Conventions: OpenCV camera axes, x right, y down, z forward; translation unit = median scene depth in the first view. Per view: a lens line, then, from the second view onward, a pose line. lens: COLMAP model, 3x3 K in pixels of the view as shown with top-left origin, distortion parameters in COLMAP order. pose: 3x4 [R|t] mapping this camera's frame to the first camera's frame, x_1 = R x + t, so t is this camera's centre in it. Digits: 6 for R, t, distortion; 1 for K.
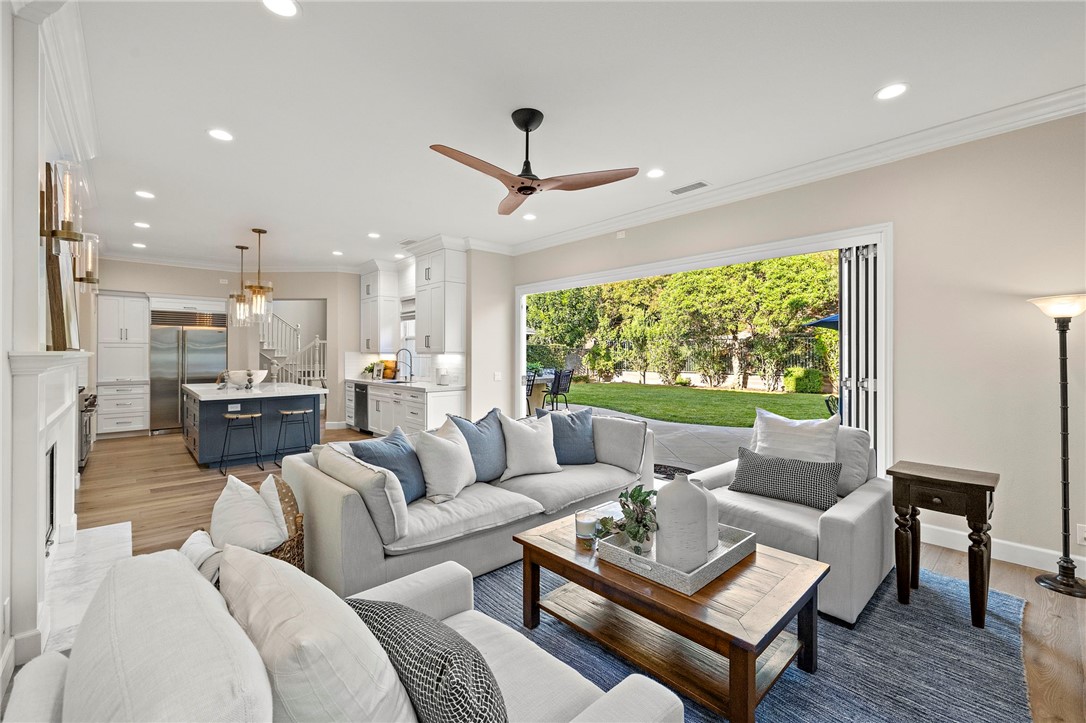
lens RADIAL K [[451.3, 0, 540.5], [0, 451.3, 355.0], [0, 0, 1]] dist [-0.001060, -0.000134]
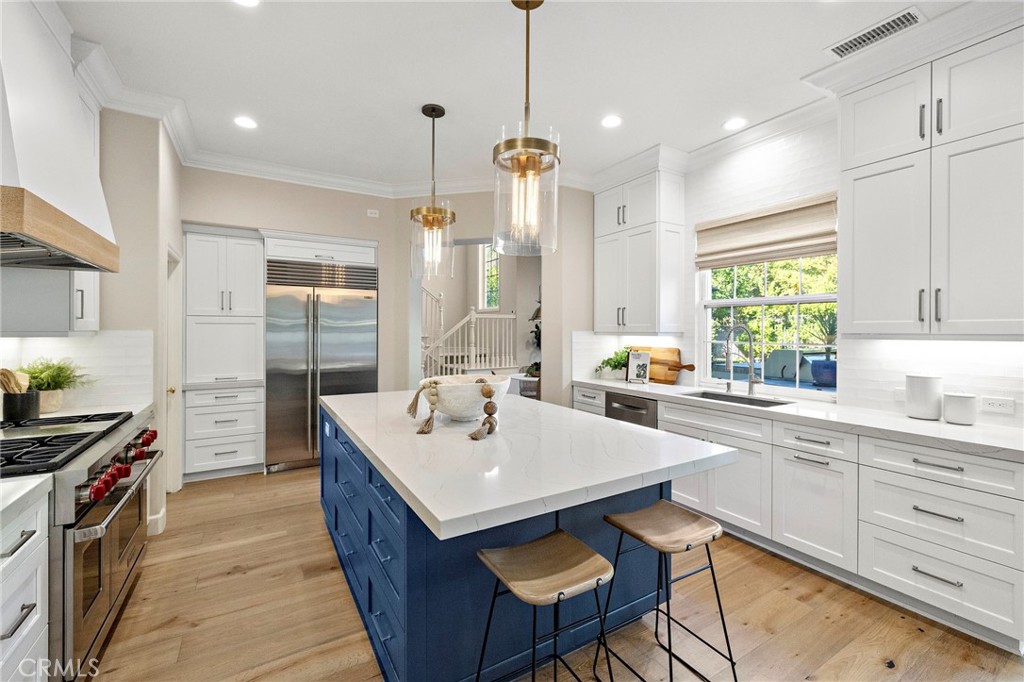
lens RADIAL K [[434.7, 0, 516.6], [0, 434.7, 332.6], [0, 0, 1]] dist [-0.000191, 0.000019]
pose [[0.981473, 0.002213, -0.191589, -0.420239], [-0.001924, 0.999997, 0.001694, -0.006393], [0.191593, -0.001294, 0.981474, 0.488355]]
